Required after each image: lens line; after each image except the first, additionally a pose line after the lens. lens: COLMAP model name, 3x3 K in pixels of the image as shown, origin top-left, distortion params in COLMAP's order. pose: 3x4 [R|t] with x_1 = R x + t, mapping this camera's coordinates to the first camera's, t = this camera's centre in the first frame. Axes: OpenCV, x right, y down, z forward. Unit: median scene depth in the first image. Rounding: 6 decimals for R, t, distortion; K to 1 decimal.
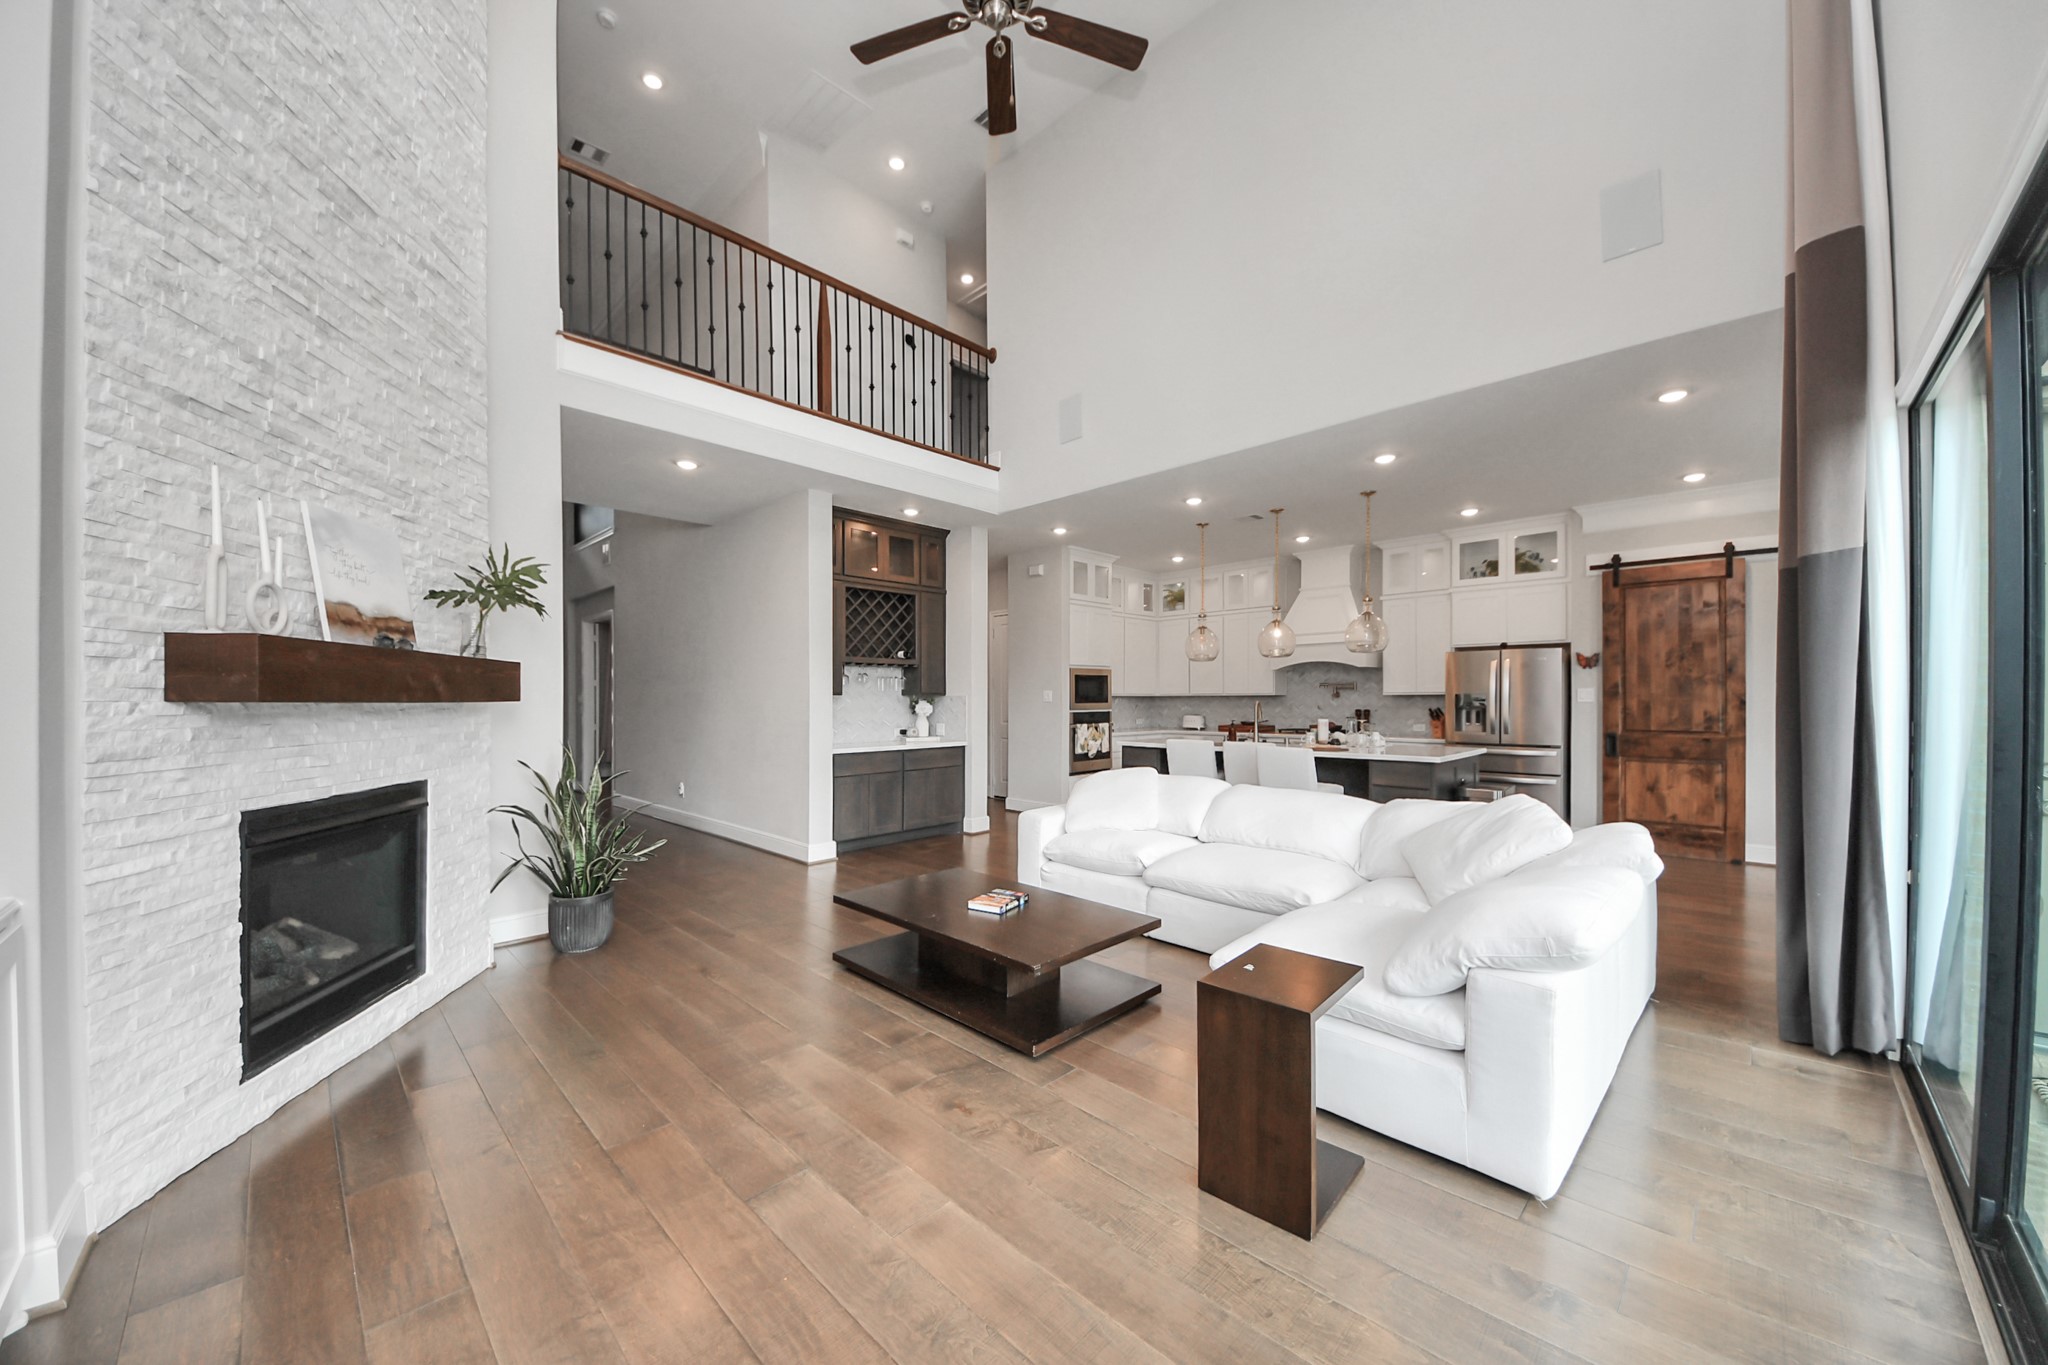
lens RADIAL K [[739.2, 0, 976.3], [0, 739.2, 696.3], [0, 0, 1]] dist [-0.001257, -0.006444]
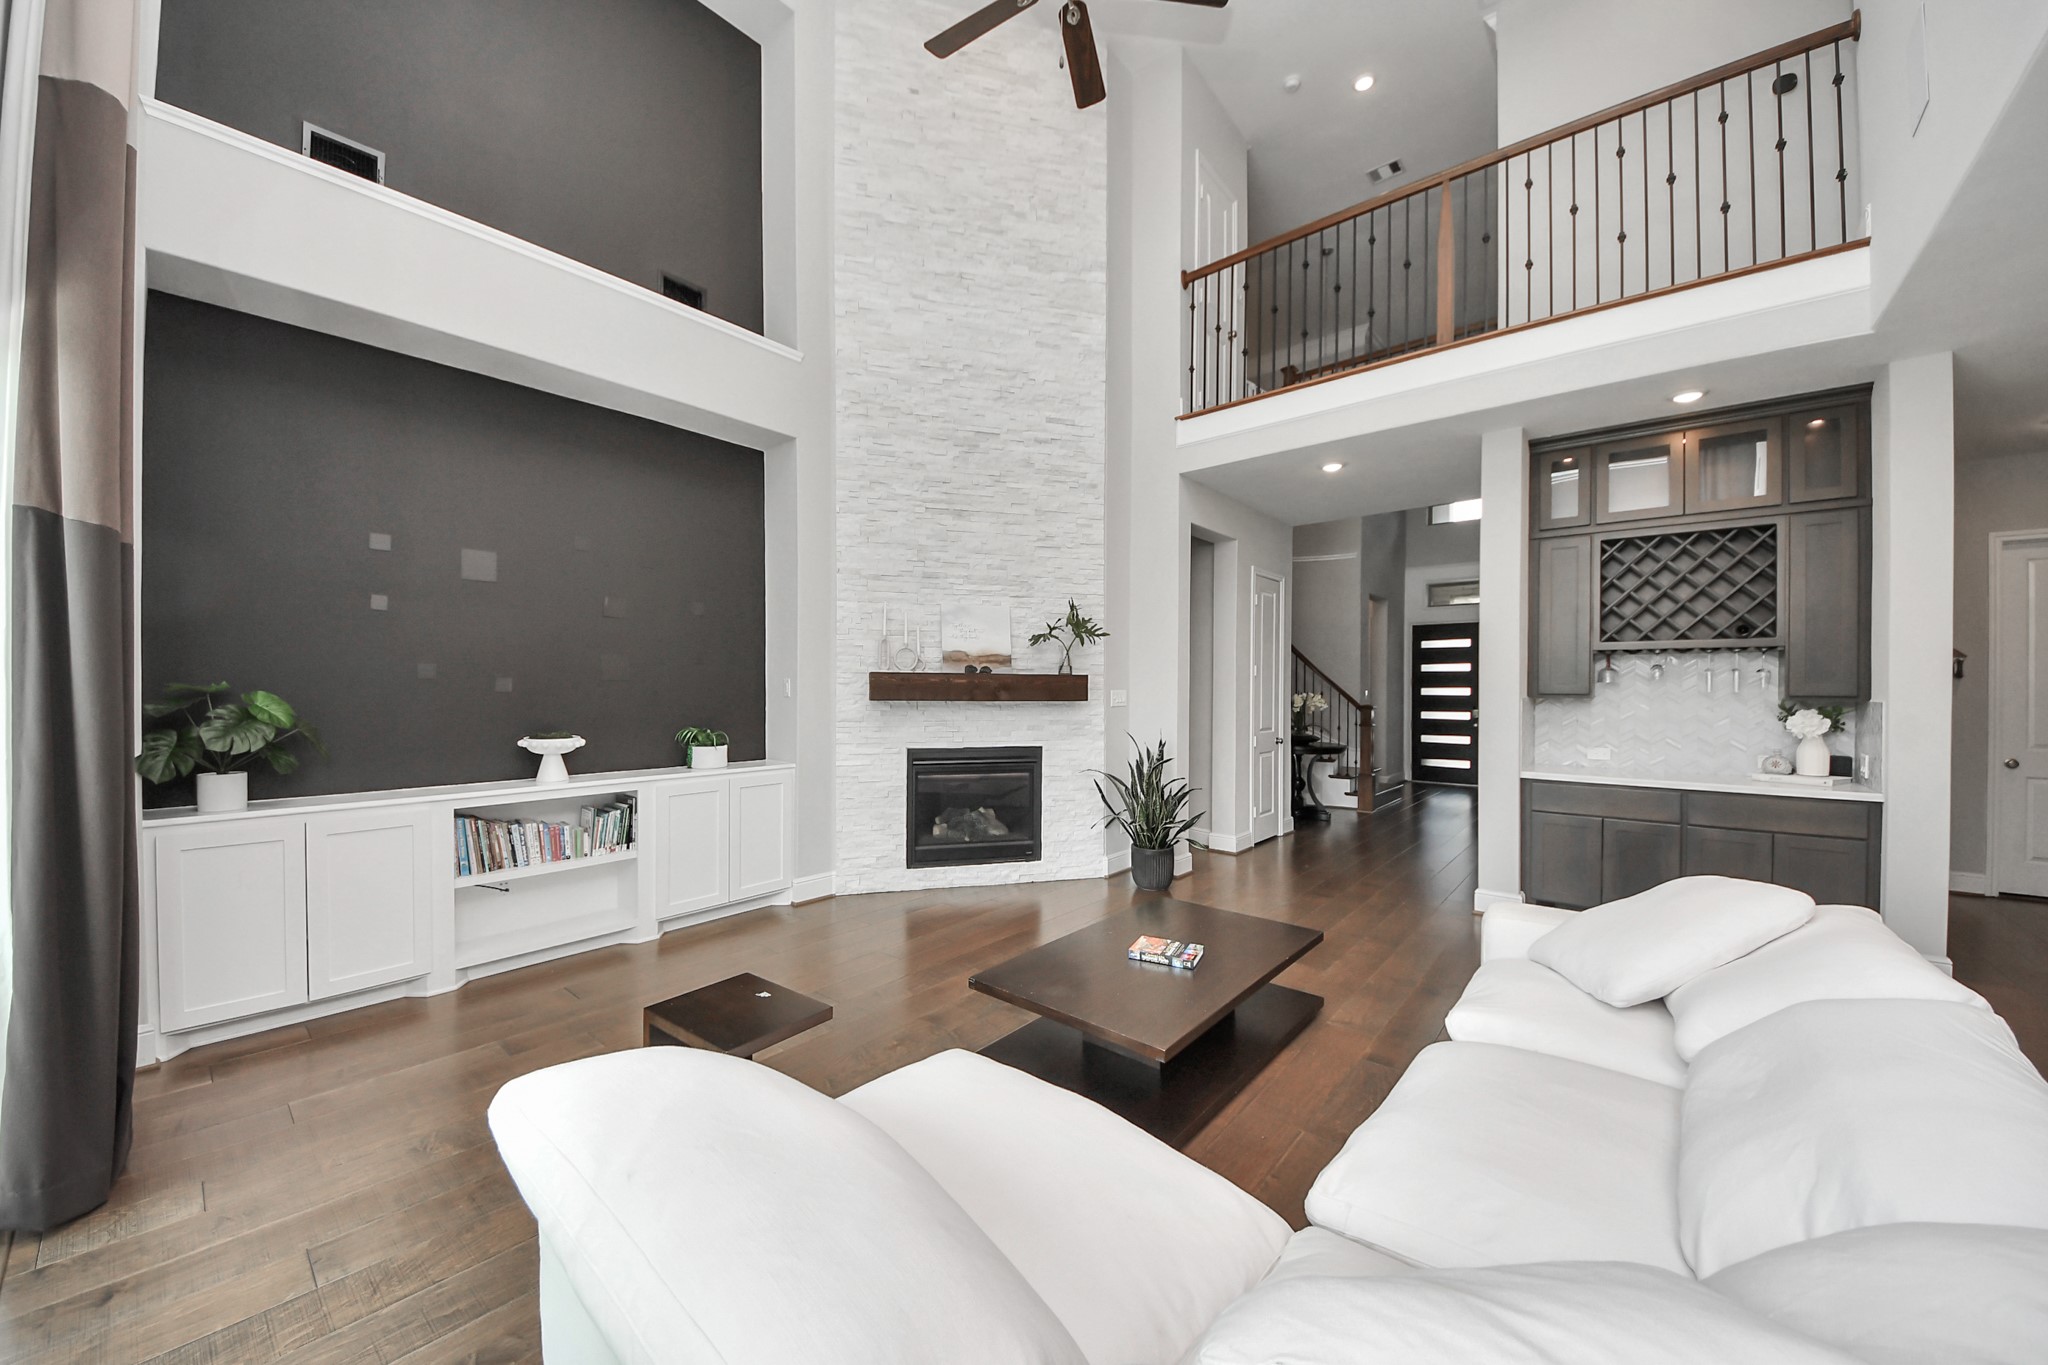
lens RADIAL K [[655.8, 0, 999.7], [0, 655.8, 700.4], [0, 0, 1]] dist [-0.025988, -0.000129]
pose [[0.118444, 0.013417, -0.992870, 0.729776], [0.004225, 0.999893, 0.014016, -0.014008], [0.992952, -0.005855, 0.118374, 0.728867]]
